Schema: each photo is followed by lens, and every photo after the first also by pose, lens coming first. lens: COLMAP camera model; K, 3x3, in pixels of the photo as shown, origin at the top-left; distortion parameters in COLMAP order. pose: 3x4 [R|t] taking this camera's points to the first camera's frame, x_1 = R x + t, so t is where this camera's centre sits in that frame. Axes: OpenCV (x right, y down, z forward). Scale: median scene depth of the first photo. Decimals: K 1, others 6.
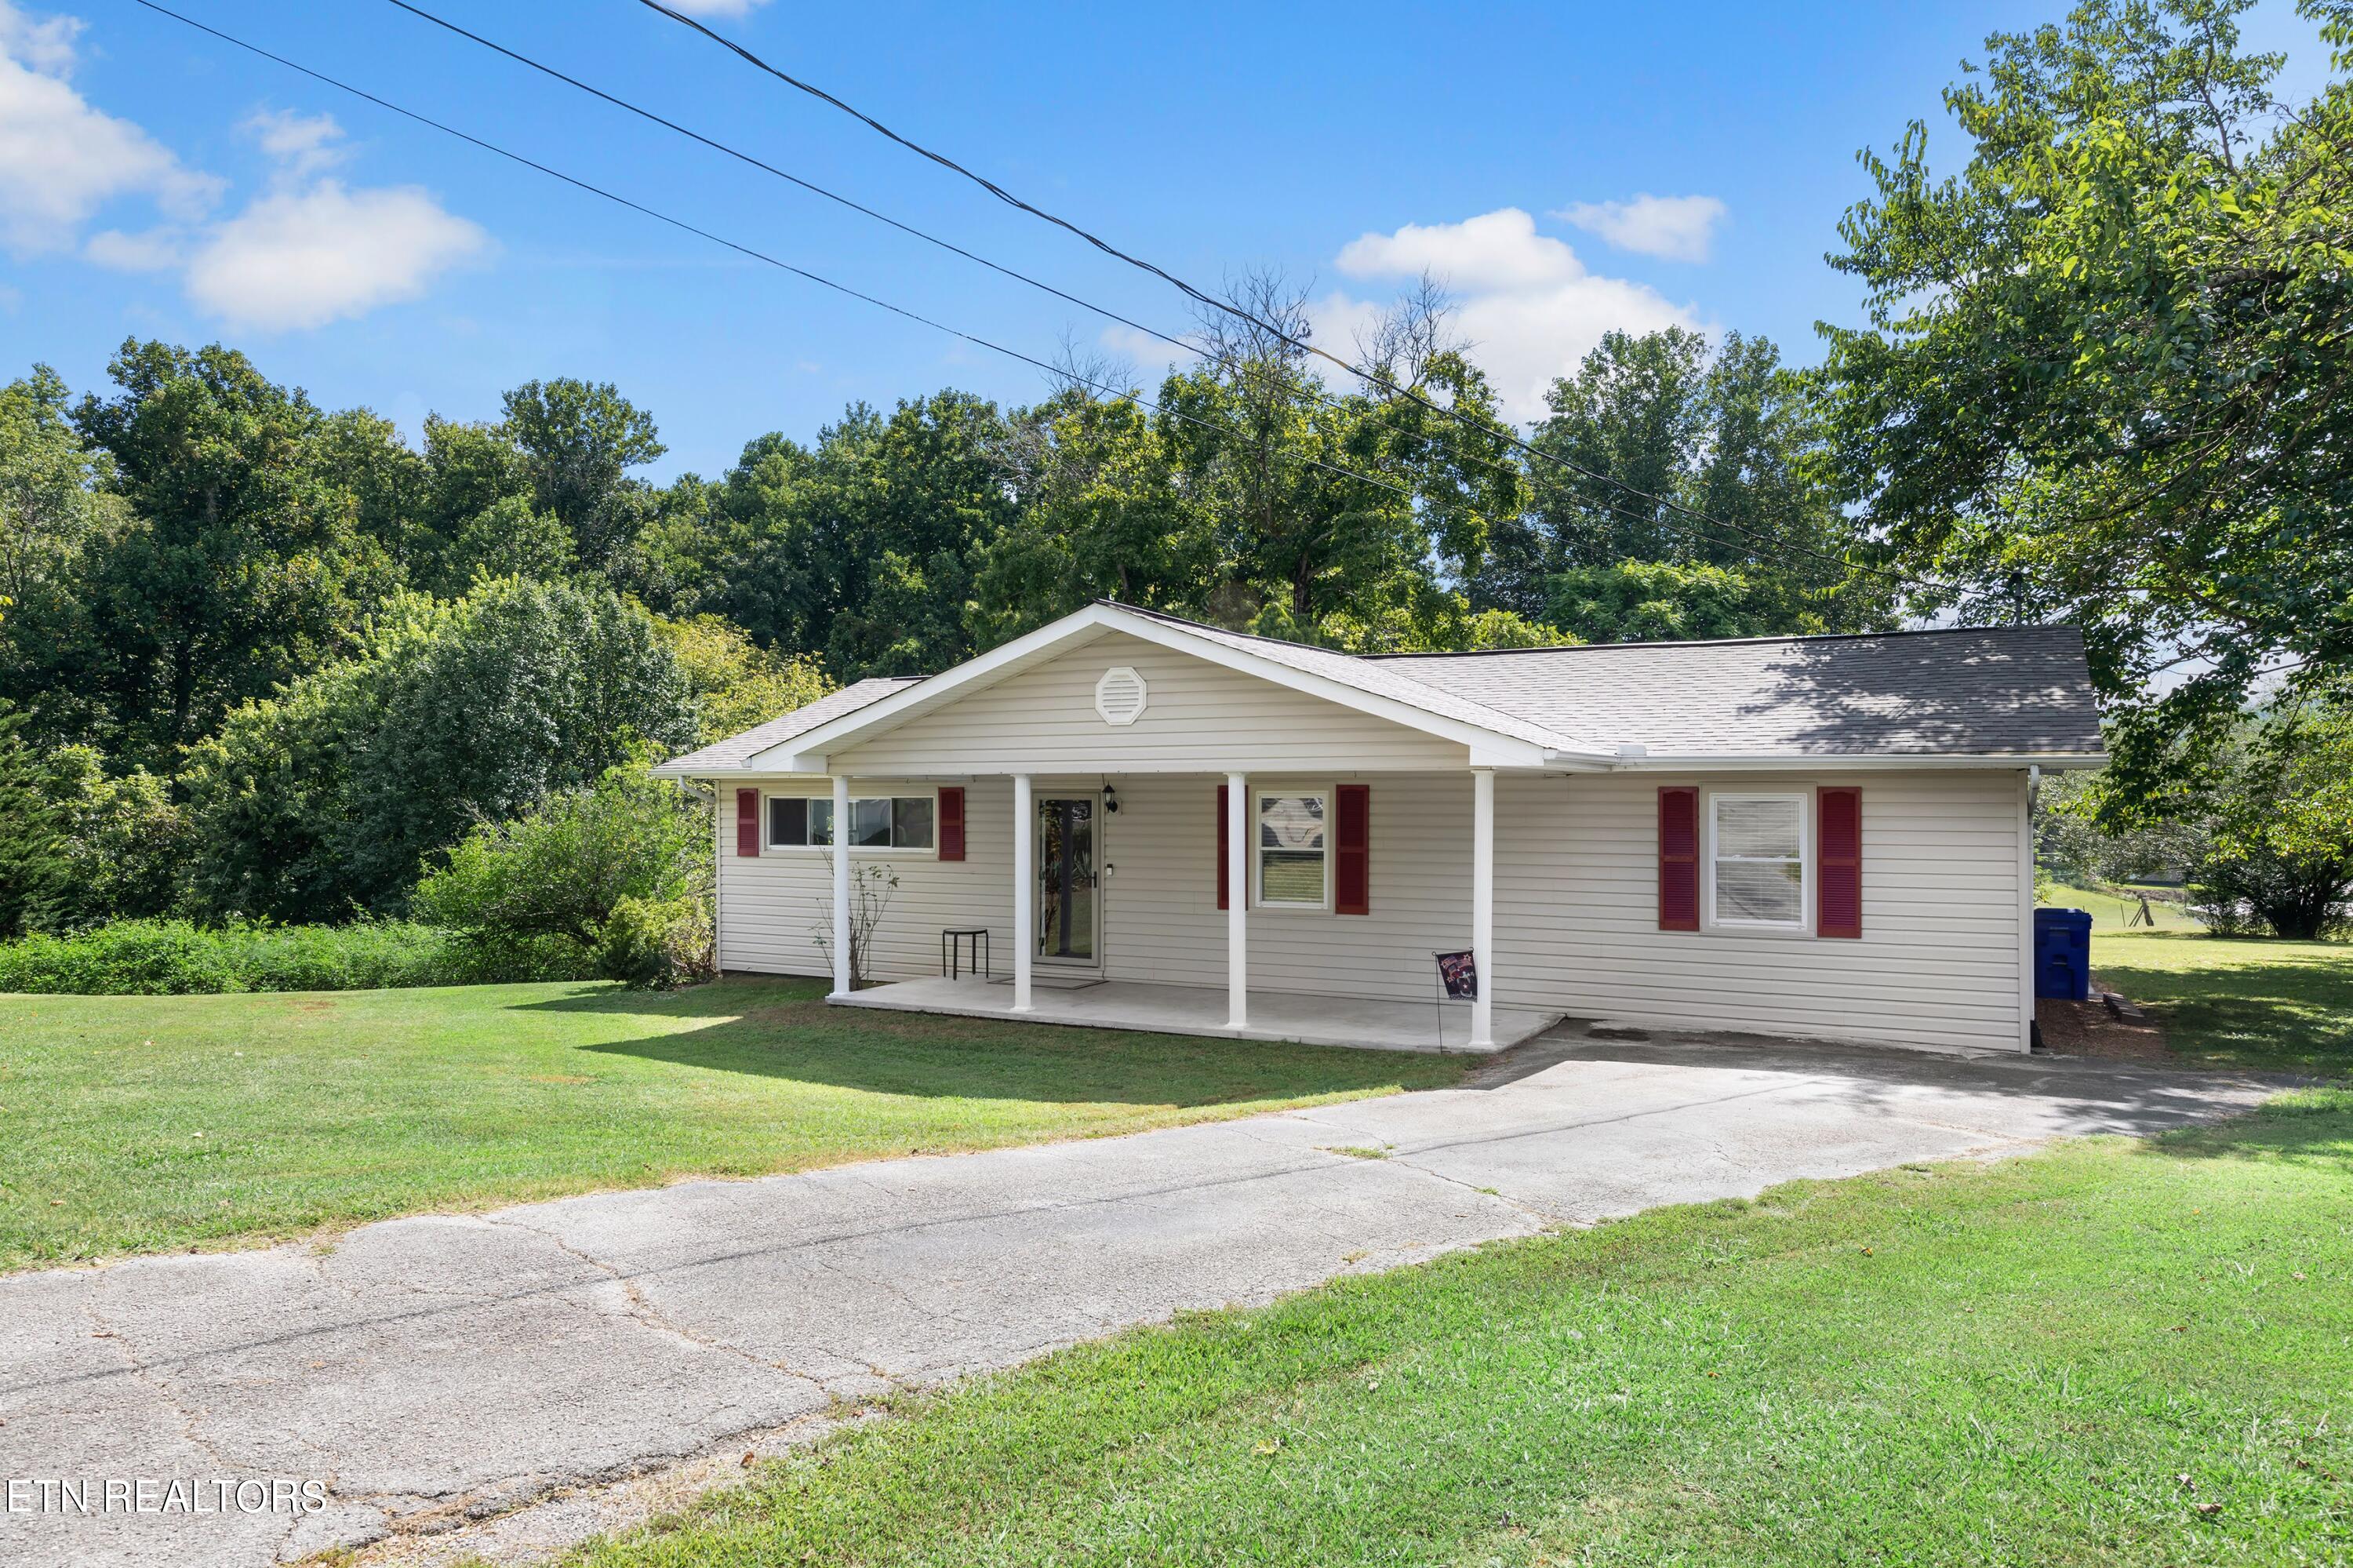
lens RADIAL K [[1544.6, 0, 1172.7], [0, 1544.6, 781.3], [0, 0, 1]] dist [0.007409, 0.001113]
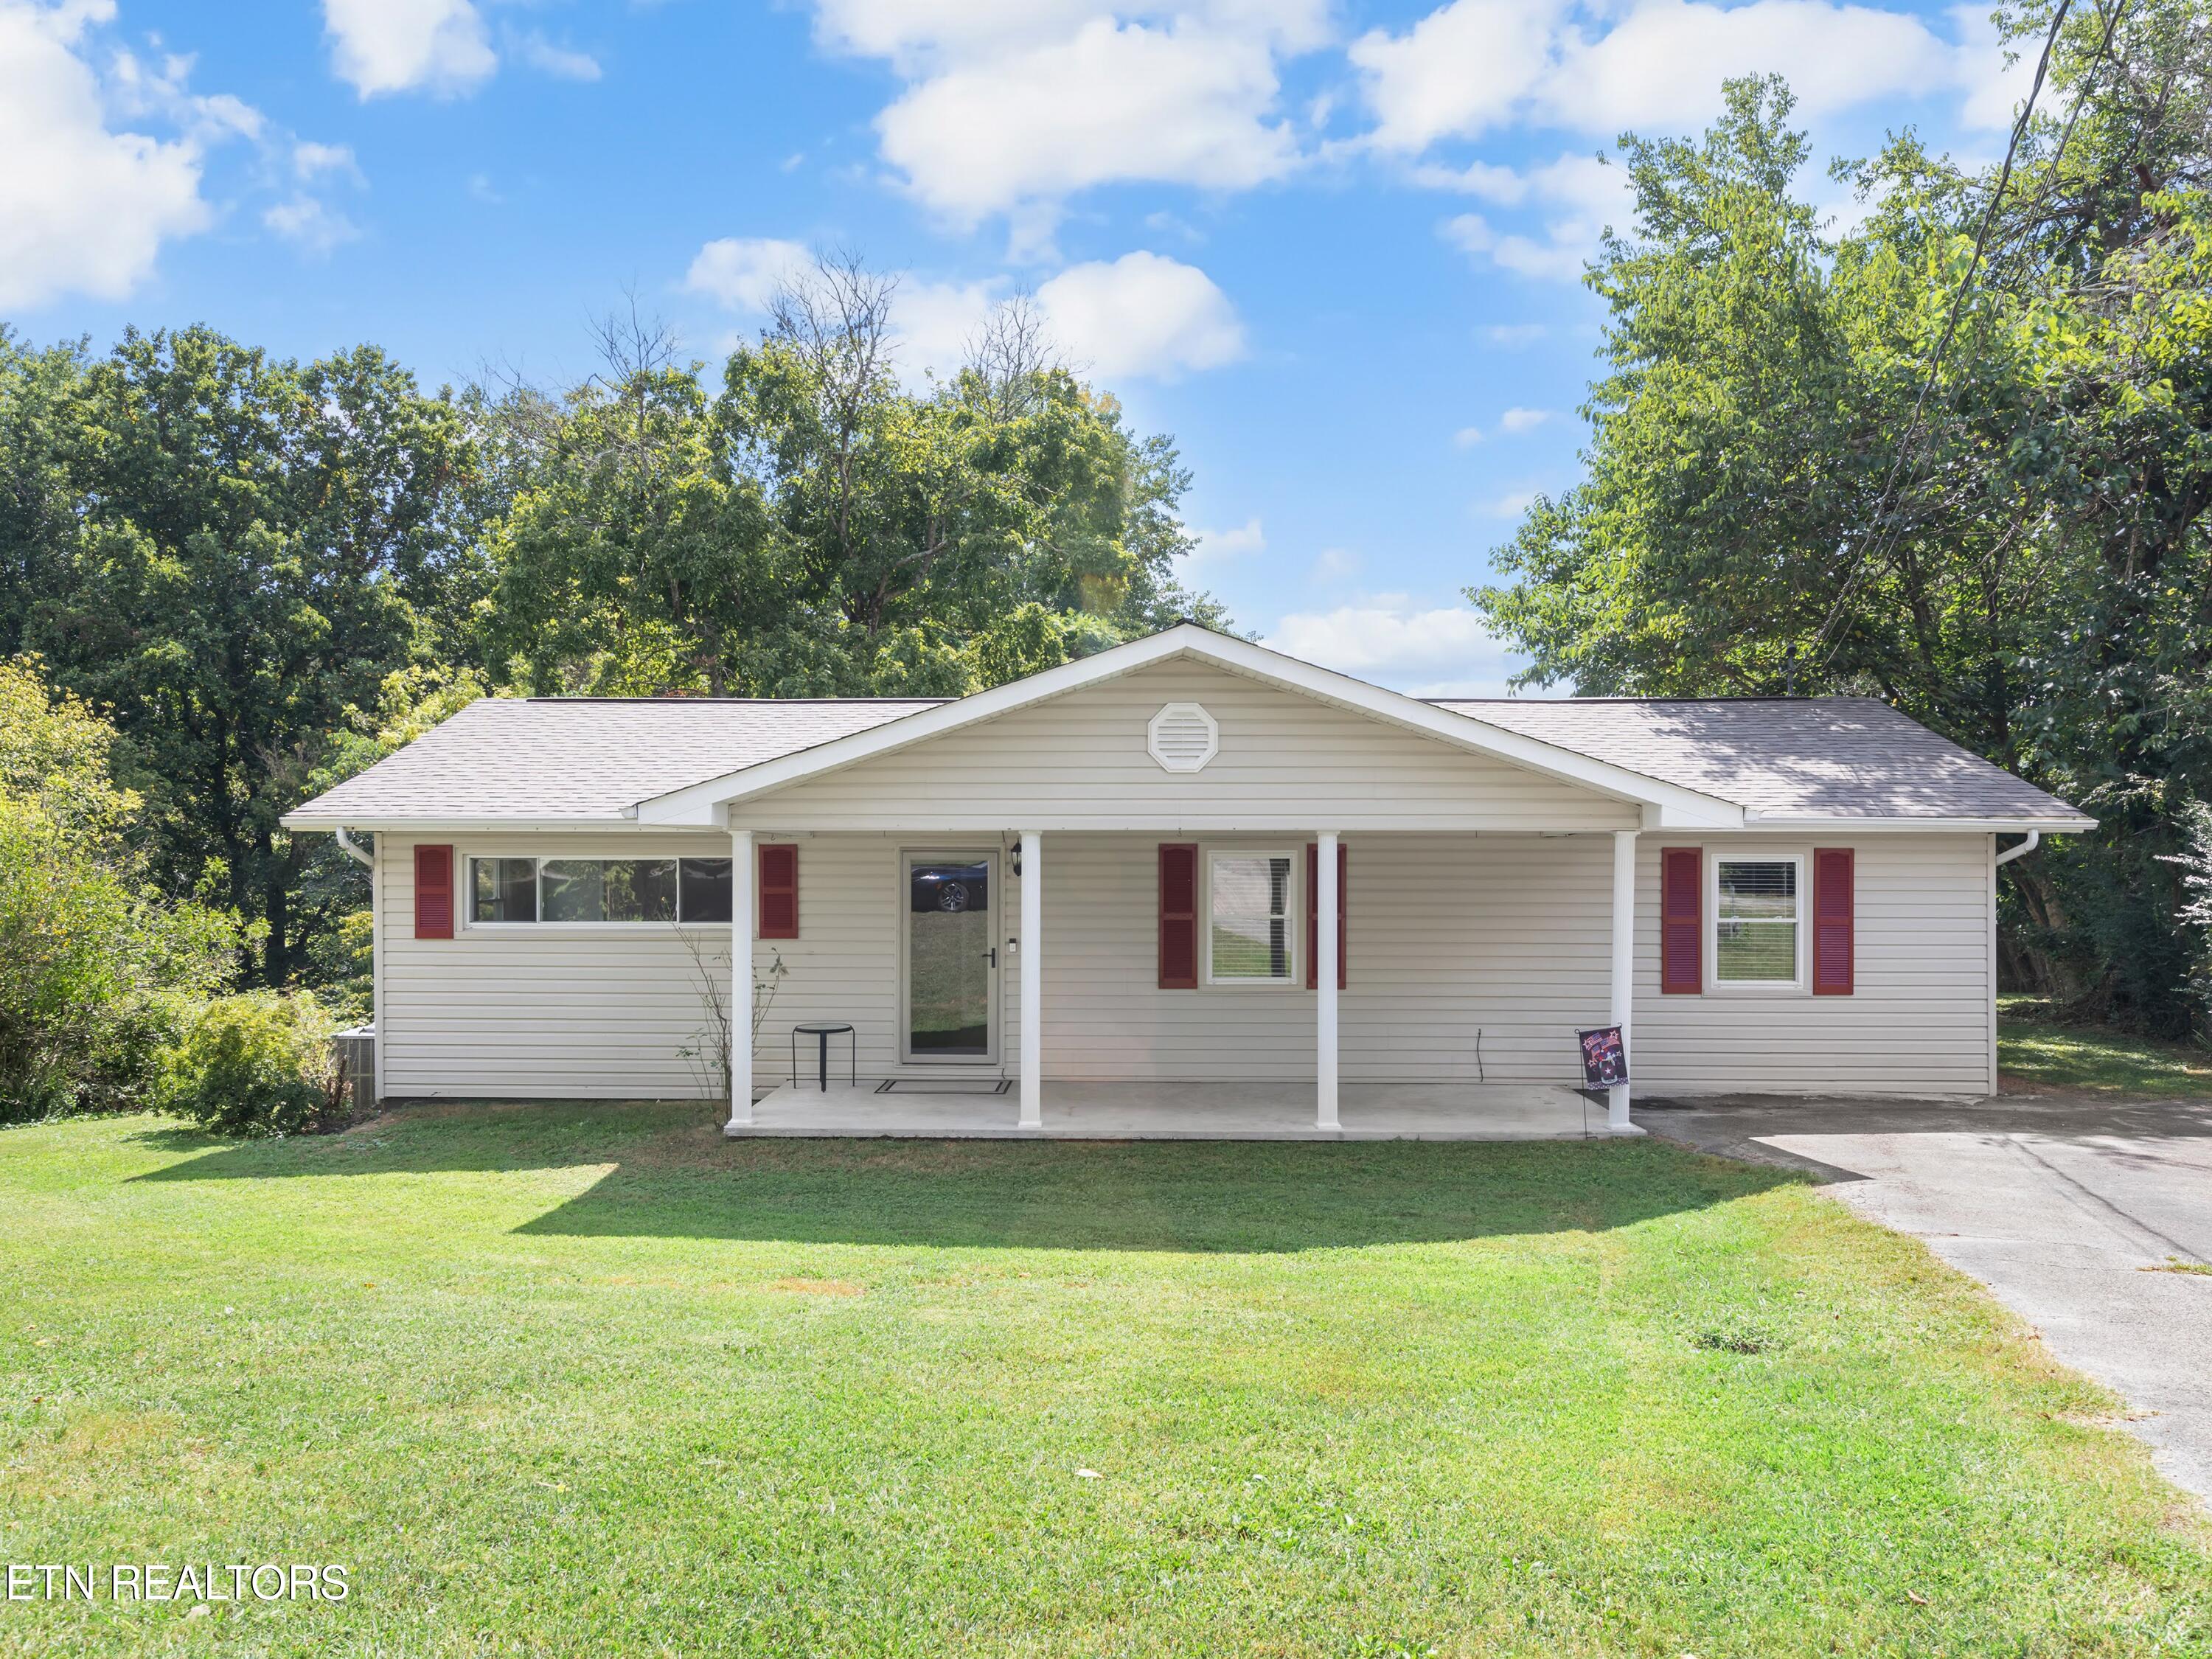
lens RADIAL K [[1654.2, 0, 1109.8], [0, 1654.2, 819.2], [0, 0, 1]] dist [0.003446, 0.001599]
pose [[0.890393, 0.008734, 0.455110, -0.432972], [-0.005693, 0.999951, -0.008053, -0.003694], [-0.455158, 0.004579, 0.890399, 0.208816]]
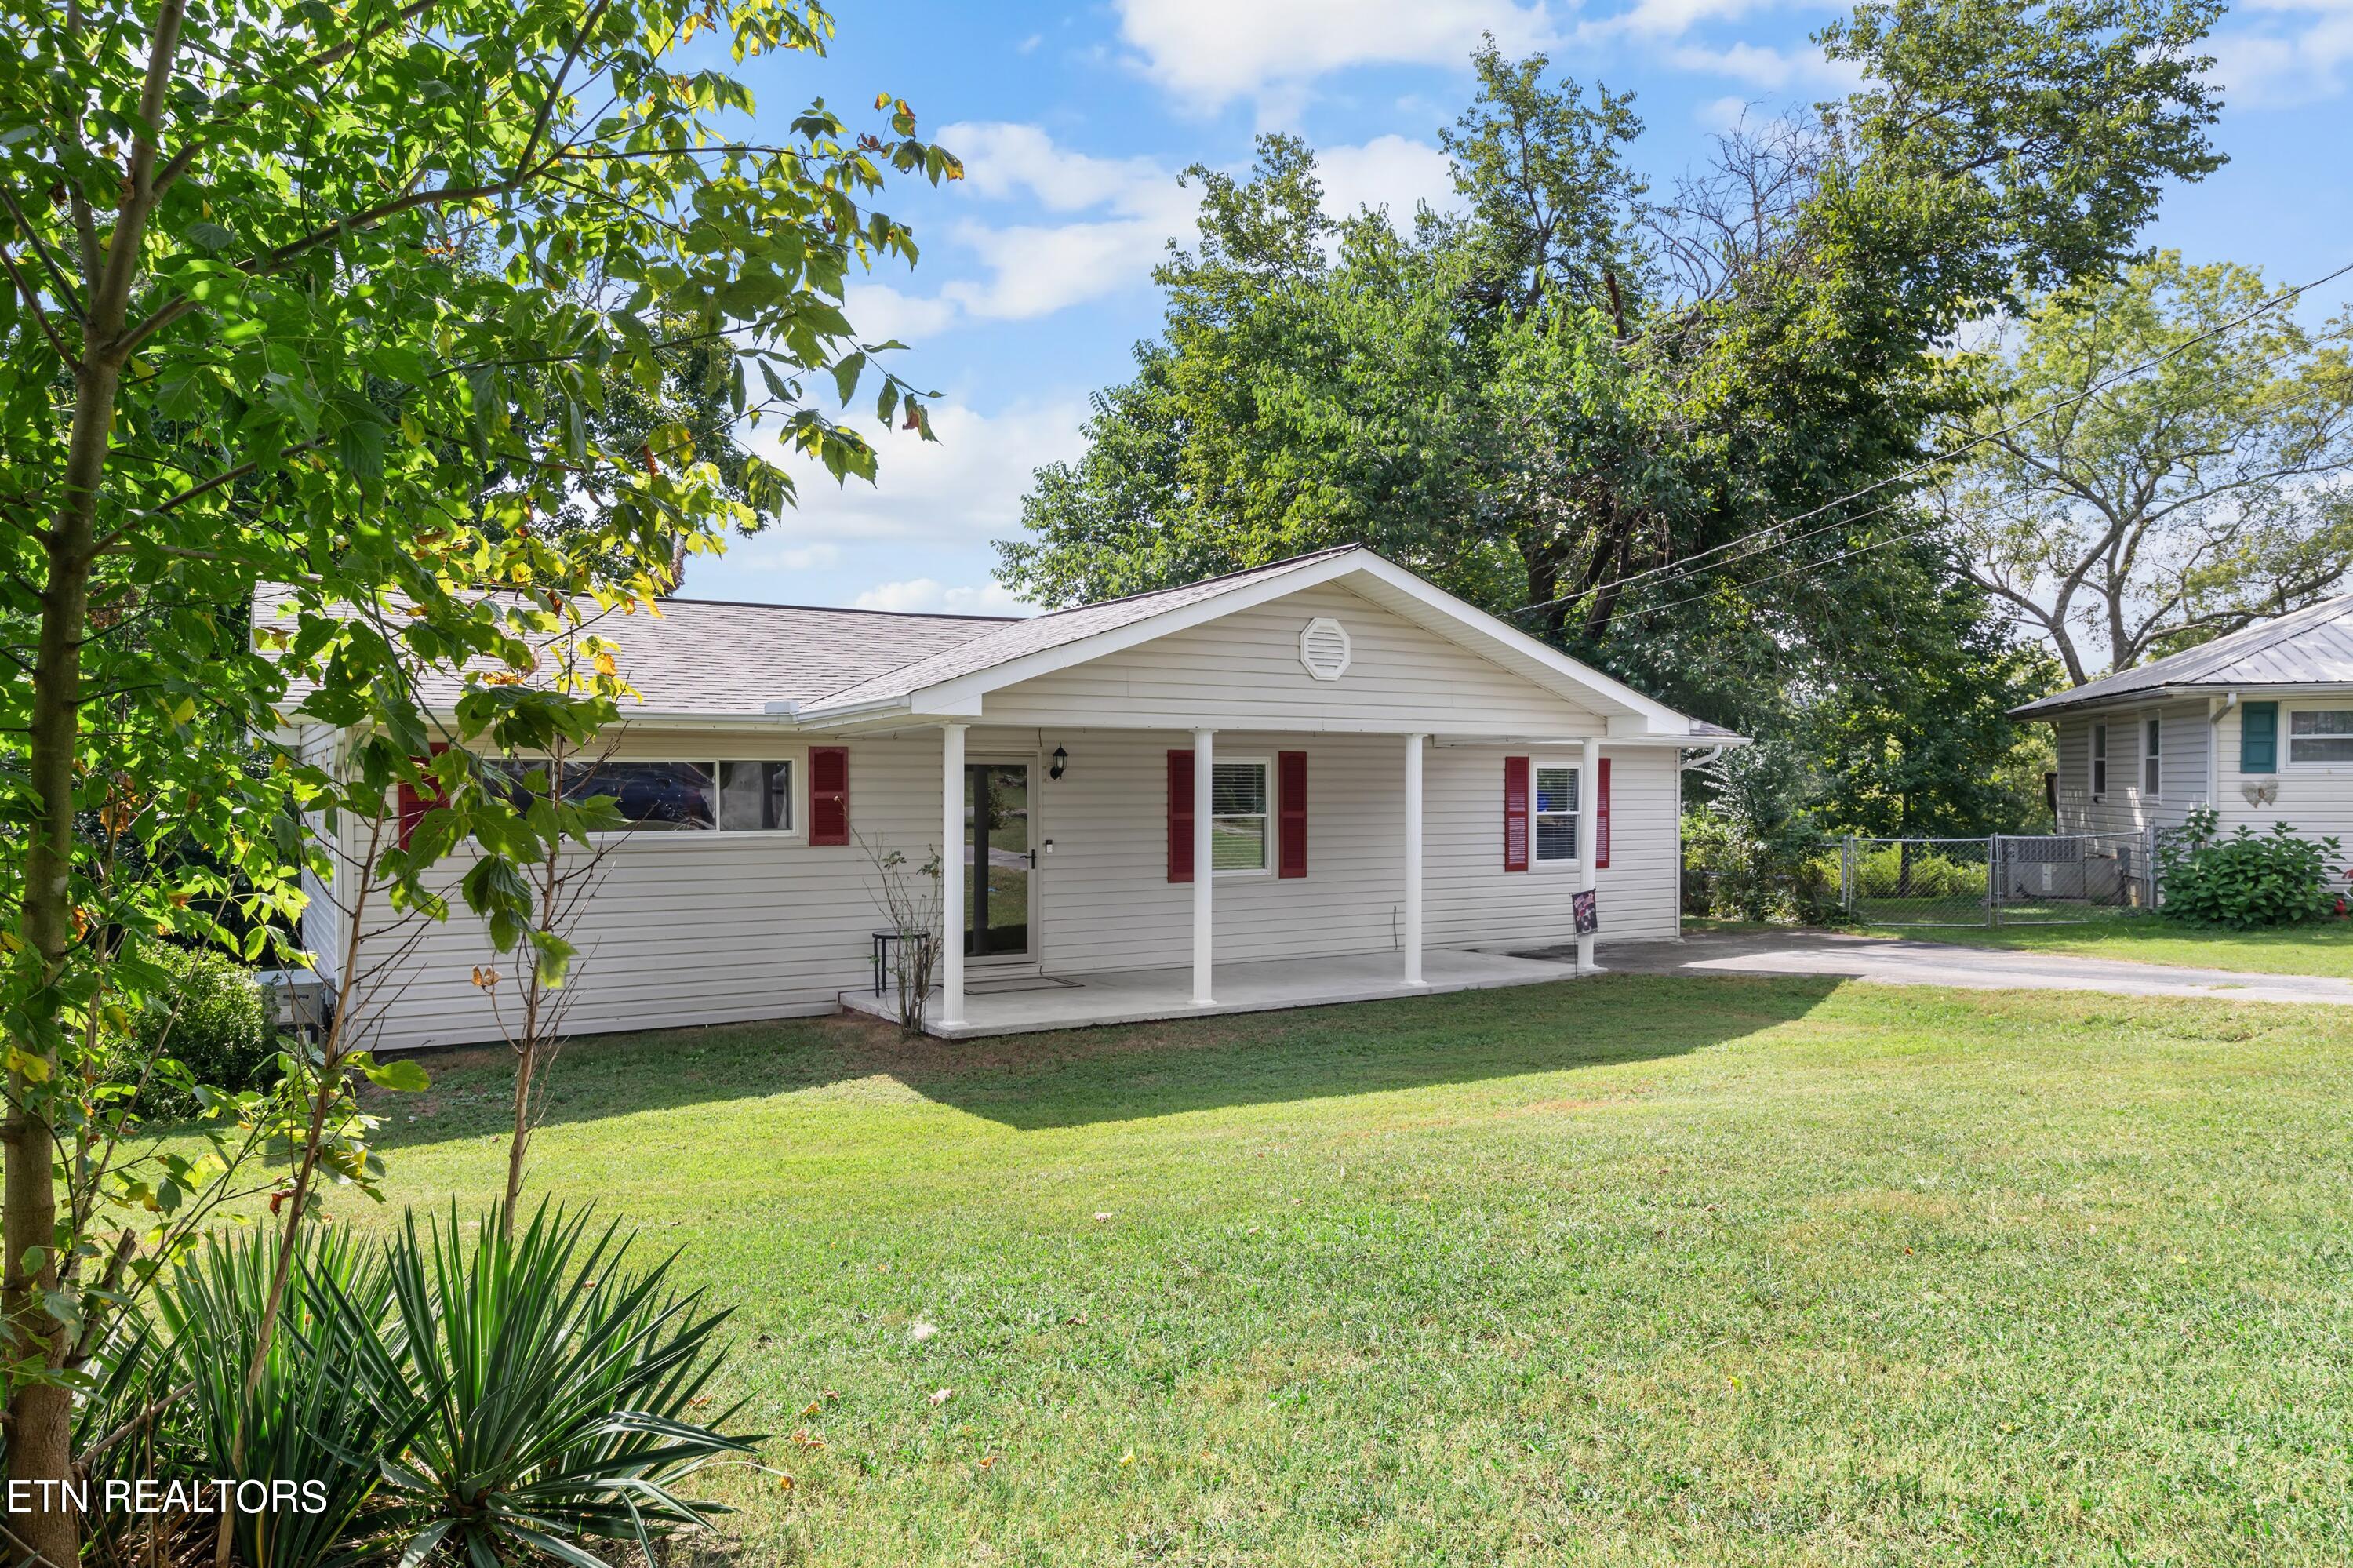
lens RADIAL K [[1544.6, 0, 1177.7], [0, 1544.6, 803.9], [0, 0, 1]] dist [0.007409, 0.001113]
pose [[0.492505, -0.008489, 0.870268, -0.817819], [-0.003293, 0.999927, 0.011617, 0.025585], [-0.870303, -0.008587, 0.492441, 0.565570]]
